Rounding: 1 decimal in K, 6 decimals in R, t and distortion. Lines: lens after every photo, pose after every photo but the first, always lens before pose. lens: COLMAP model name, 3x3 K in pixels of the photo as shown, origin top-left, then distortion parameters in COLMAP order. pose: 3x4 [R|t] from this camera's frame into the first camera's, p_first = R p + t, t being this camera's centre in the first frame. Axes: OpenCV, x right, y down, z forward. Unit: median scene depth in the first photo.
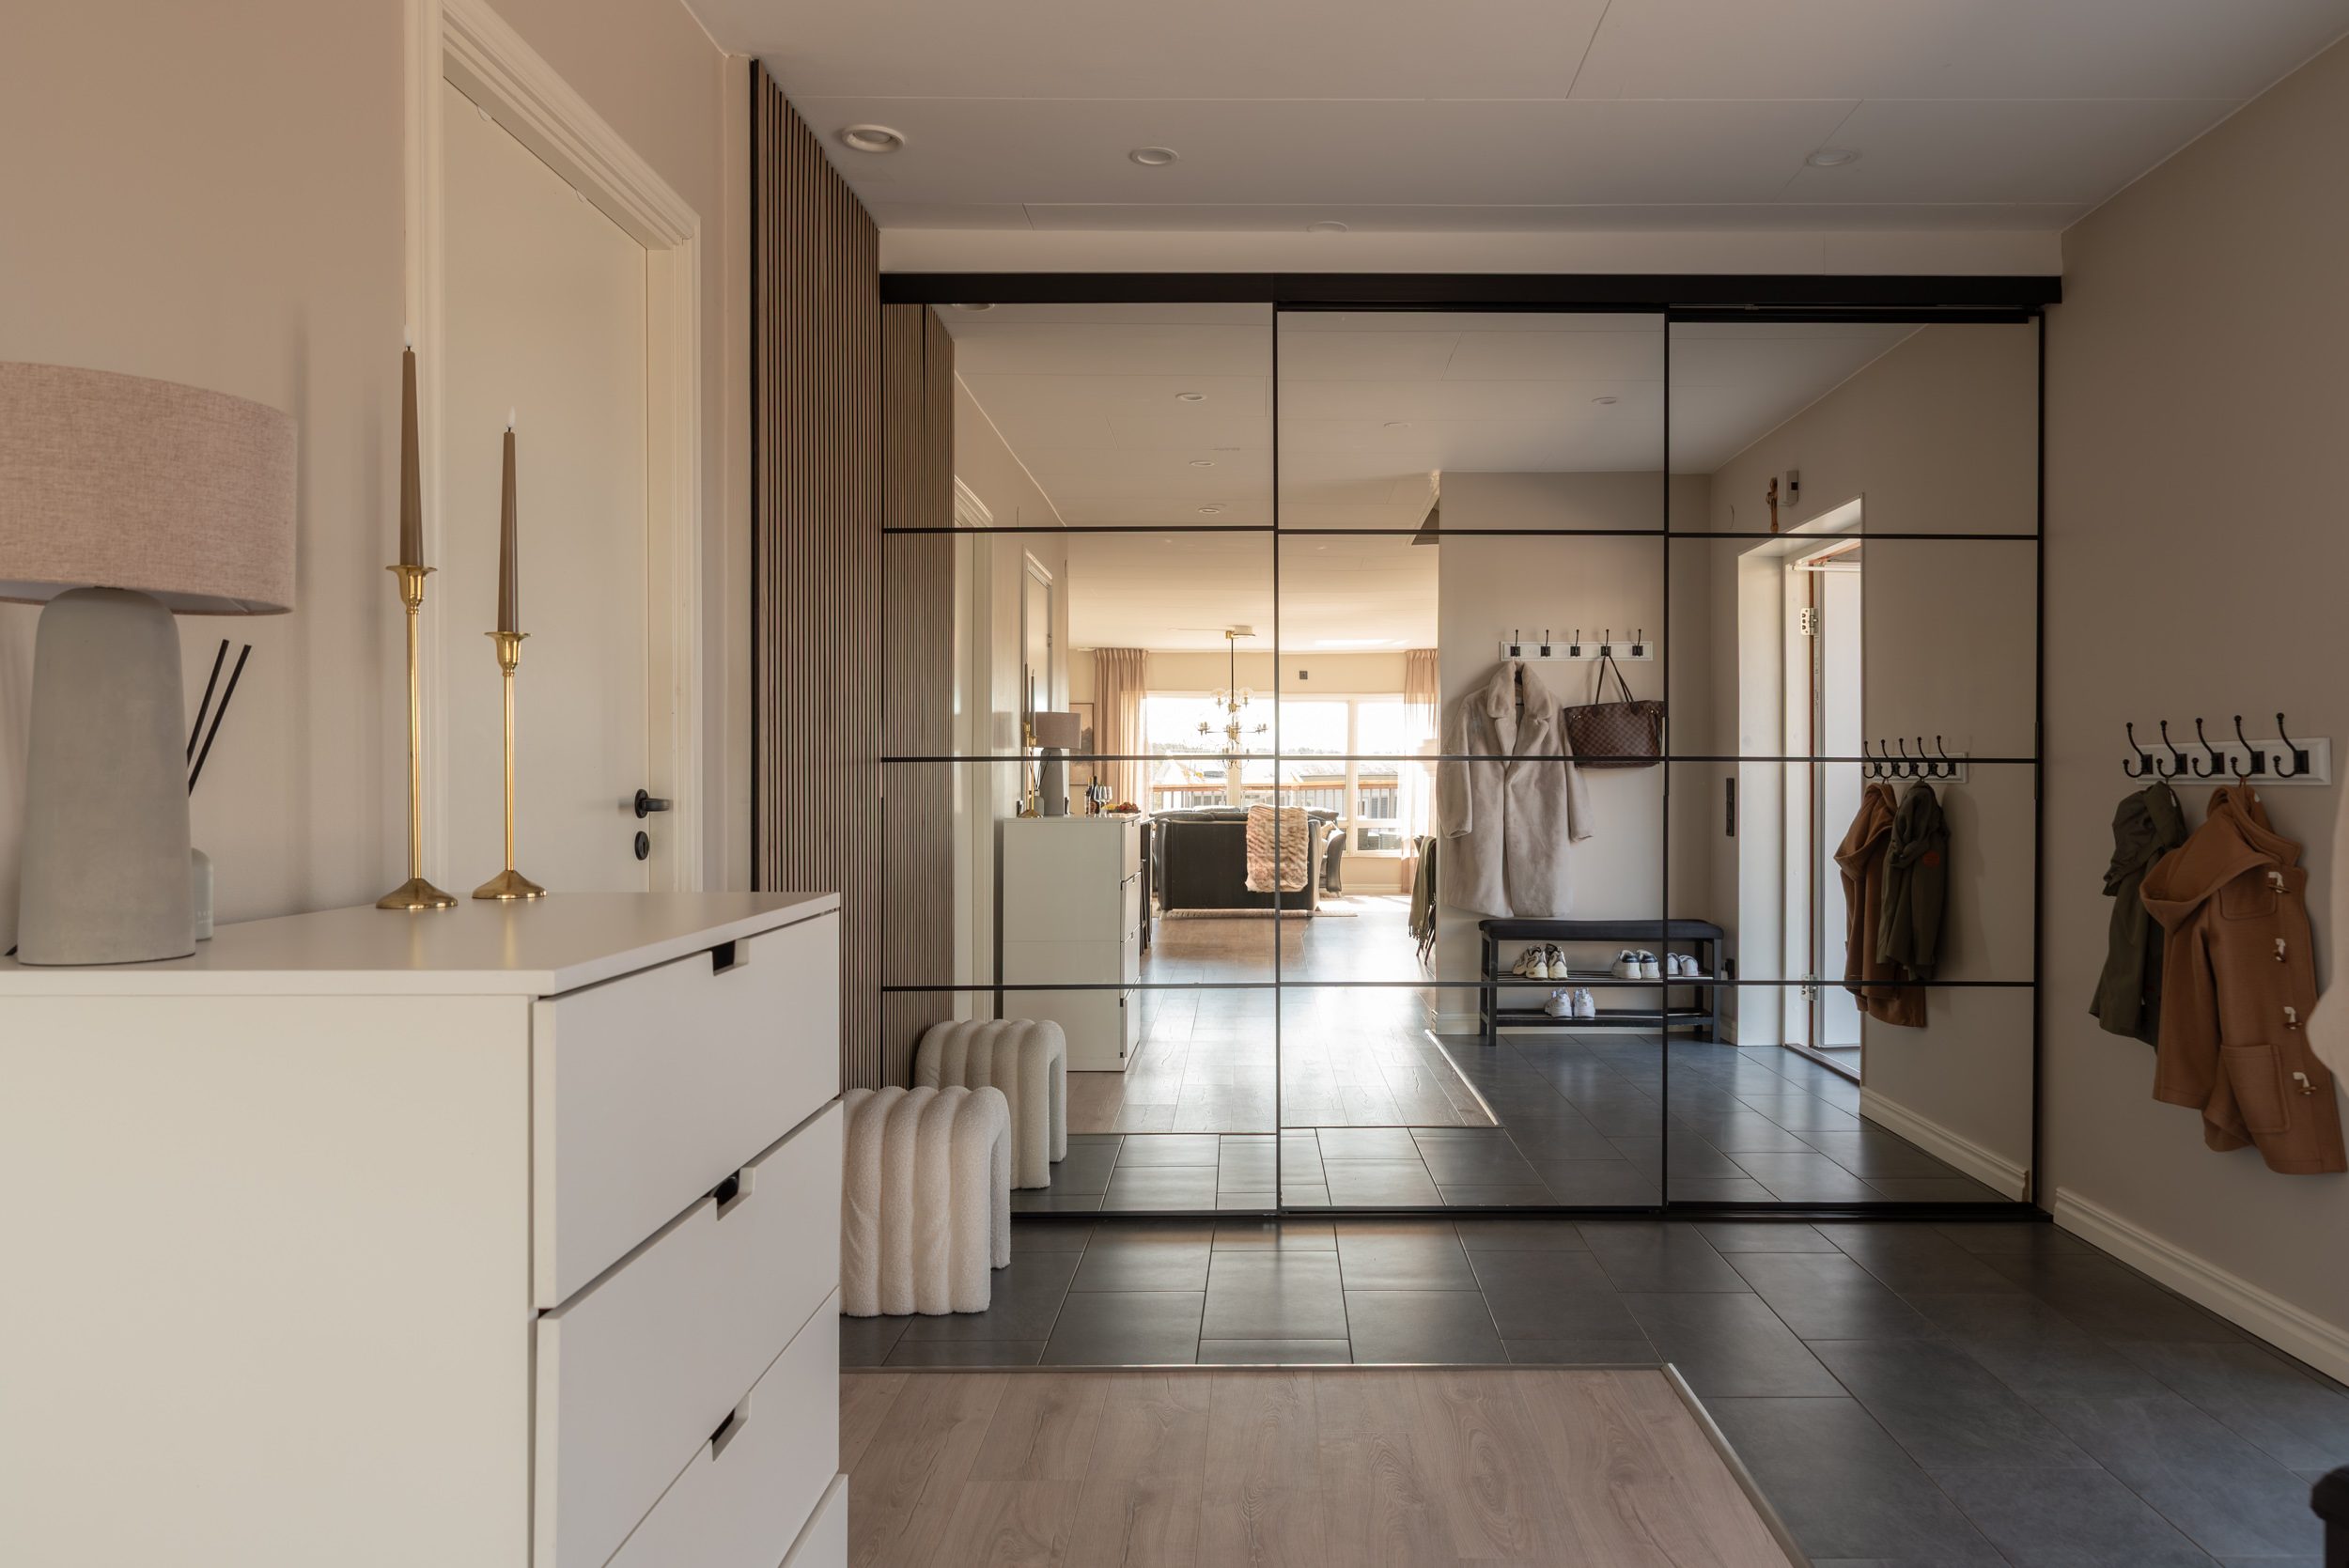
lens RADIAL K [[1621.9, 0, 1302.5], [0, 1621.9, 788.6], [0, 0, 1]] dist [-0.002686, -0.001448]
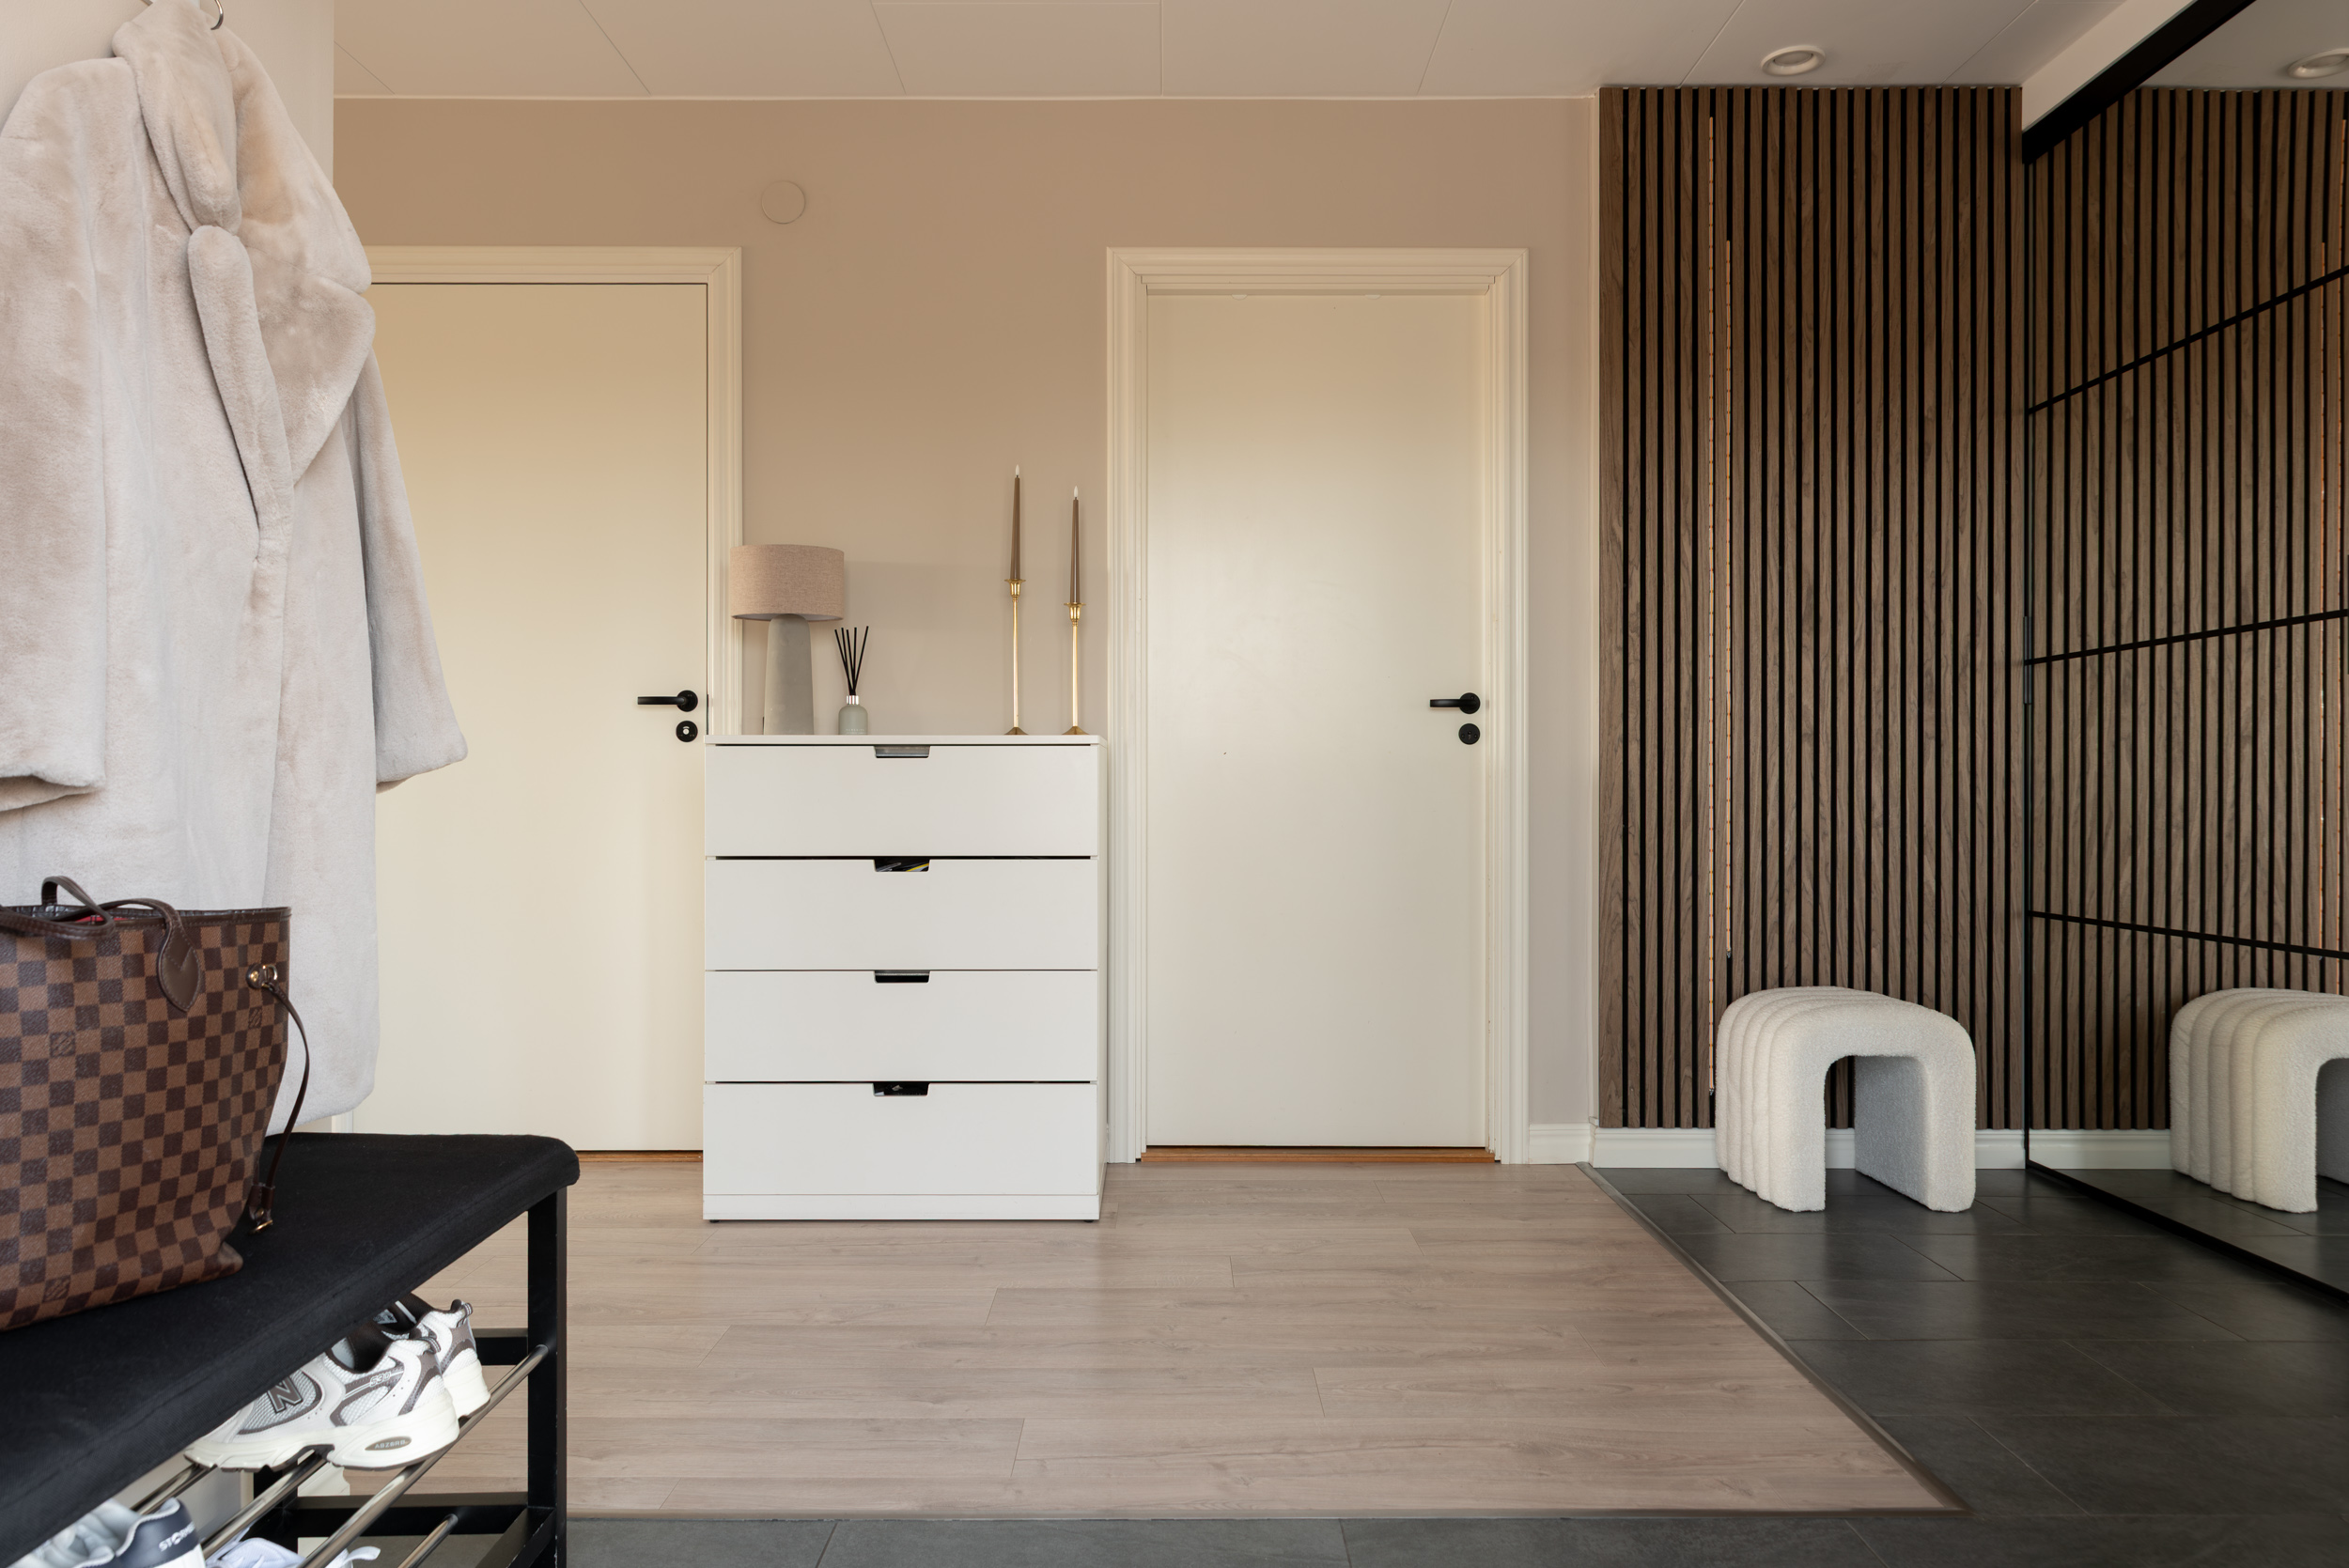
lens RADIAL K [[1622.9, 0, 1174.5], [0, 1622.9, 784.0], [0, 0, 1]] dist [0.003958, 0.000566]
pose [[-0.014971, -0.004627, -0.999877, 0.961838], [-0.006151, 0.999971, -0.004536, 0.084949], [0.999869, 0.006083, -0.014999, 0.773388]]
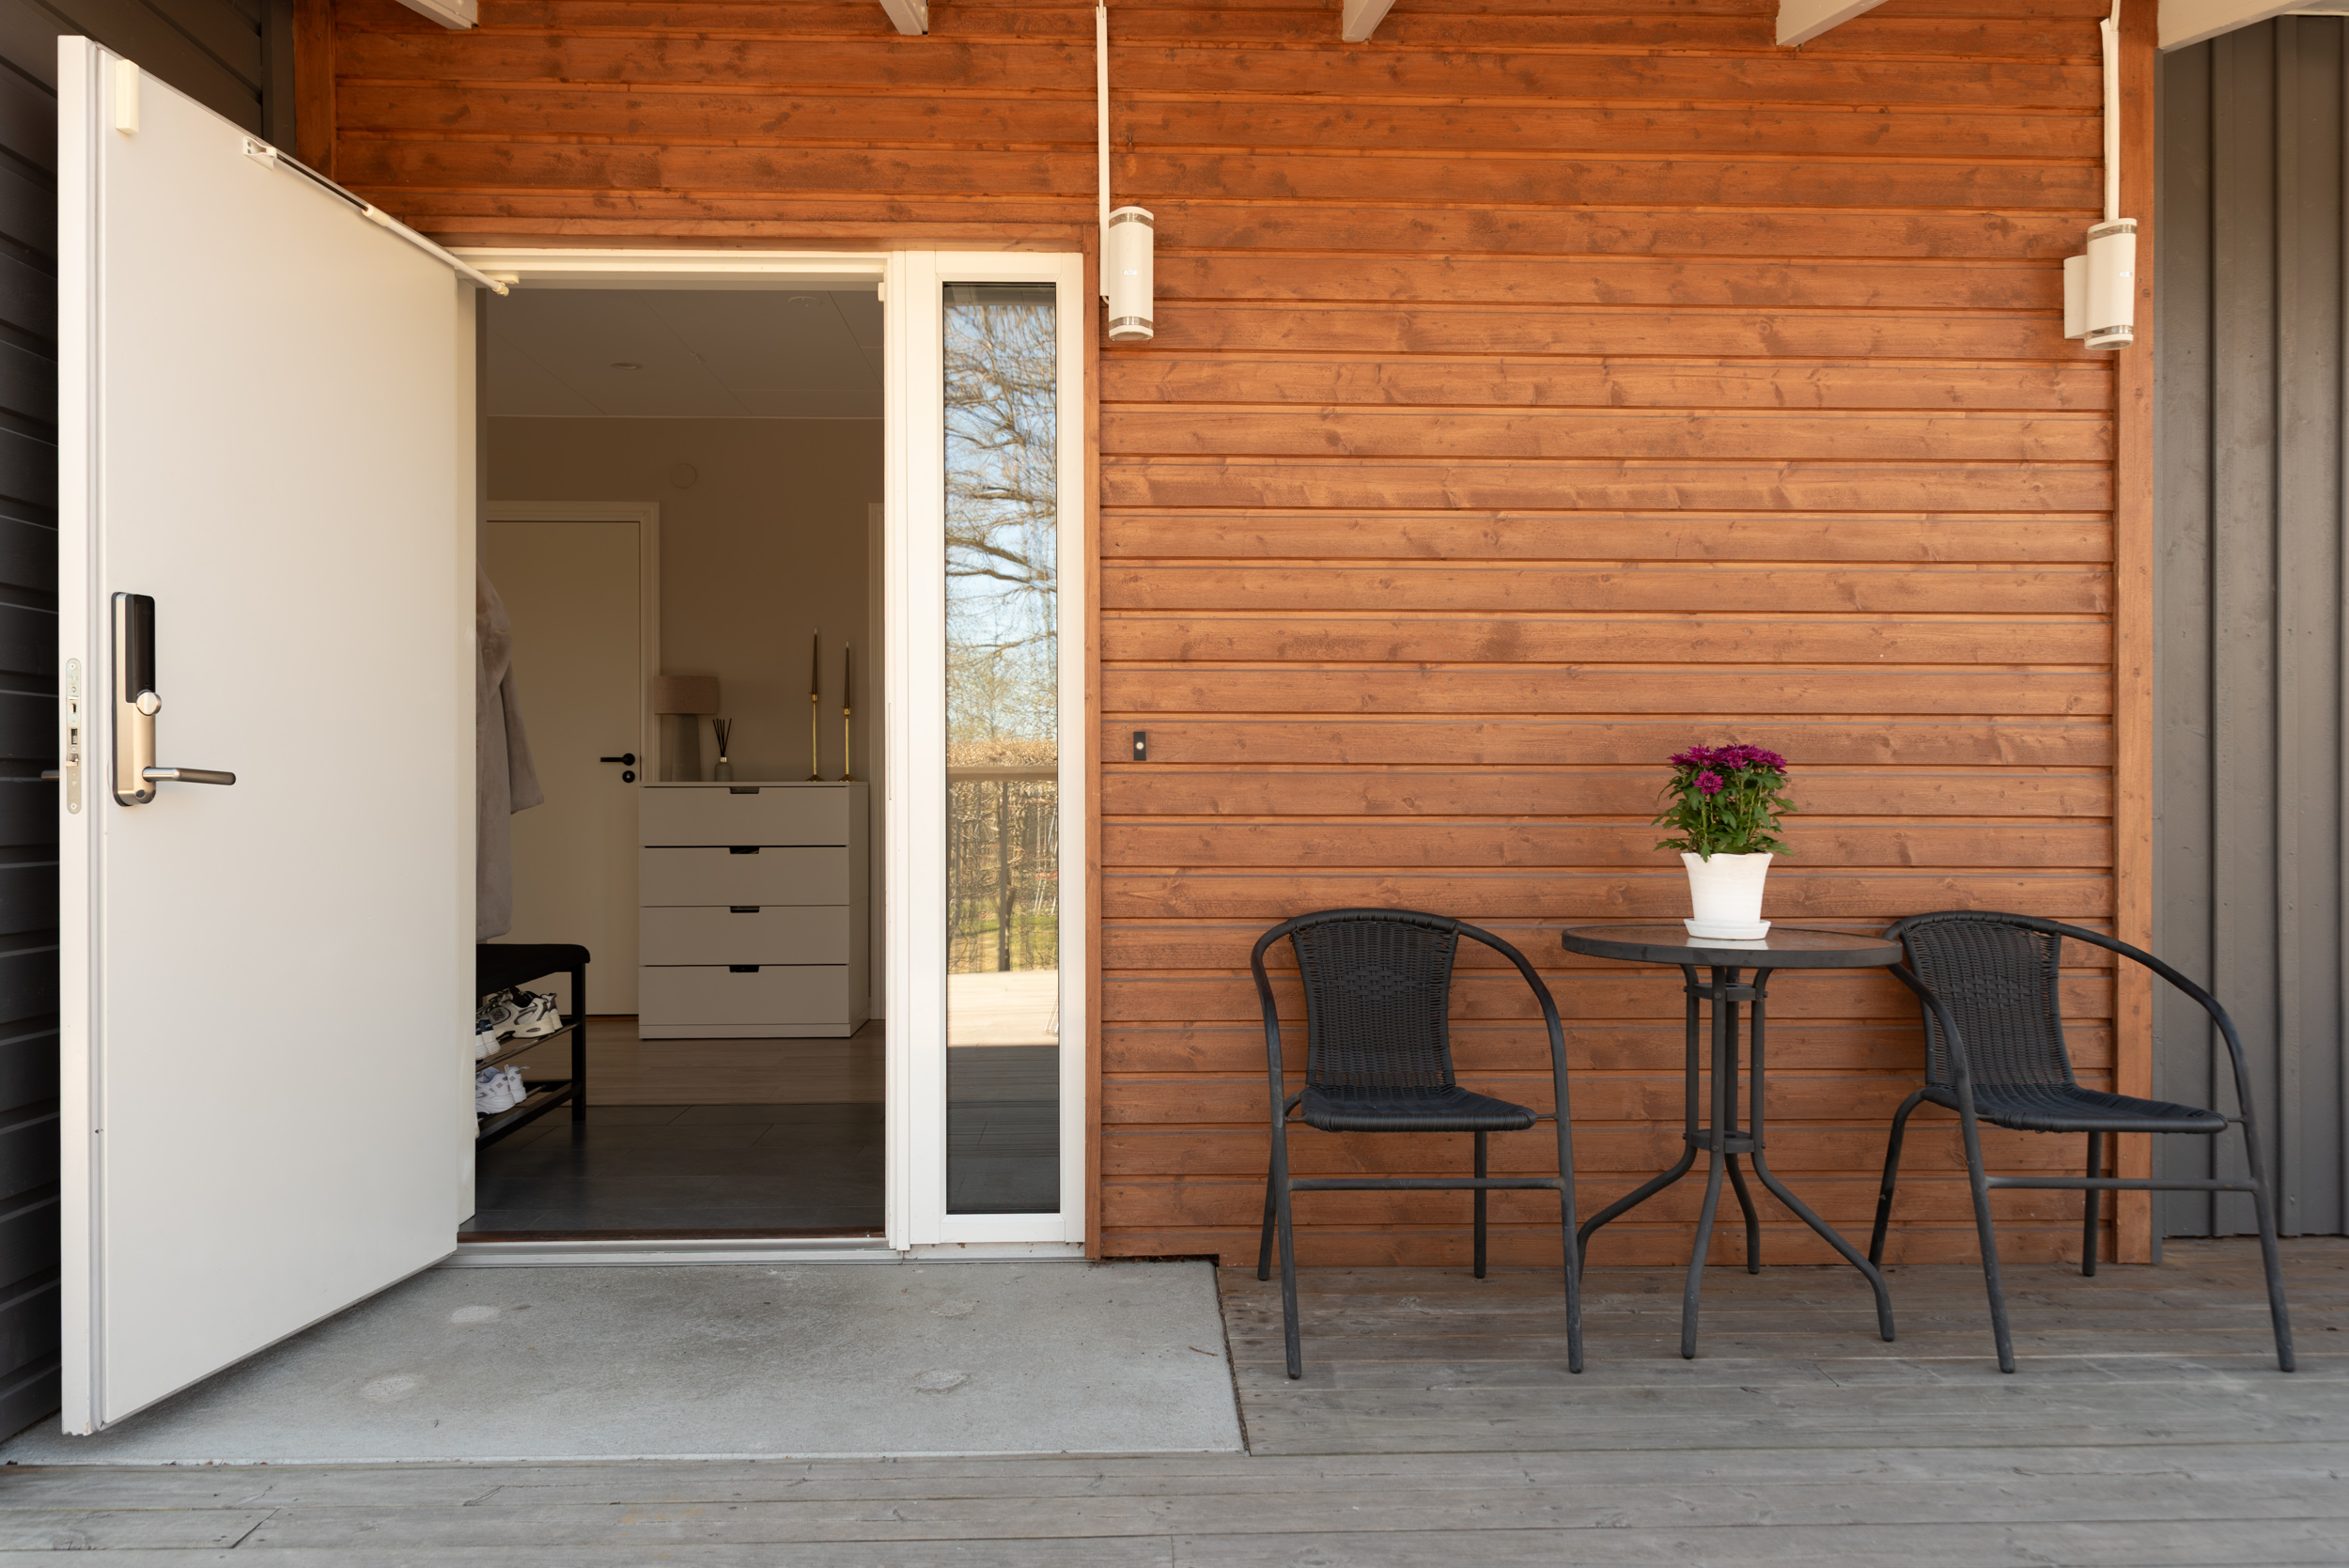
lens RADIAL K [[1599.4, 0, 1186.6], [0, 1599.4, 789.1], [0, 0, 1]] dist [0.004172, 0.003290]
pose [[0.030972, -0.005511, -0.999505, 1.976667], [-0.003913, 0.999976, -0.005635, 0.065504], [0.999513, 0.004085, 0.030949, 1.088768]]
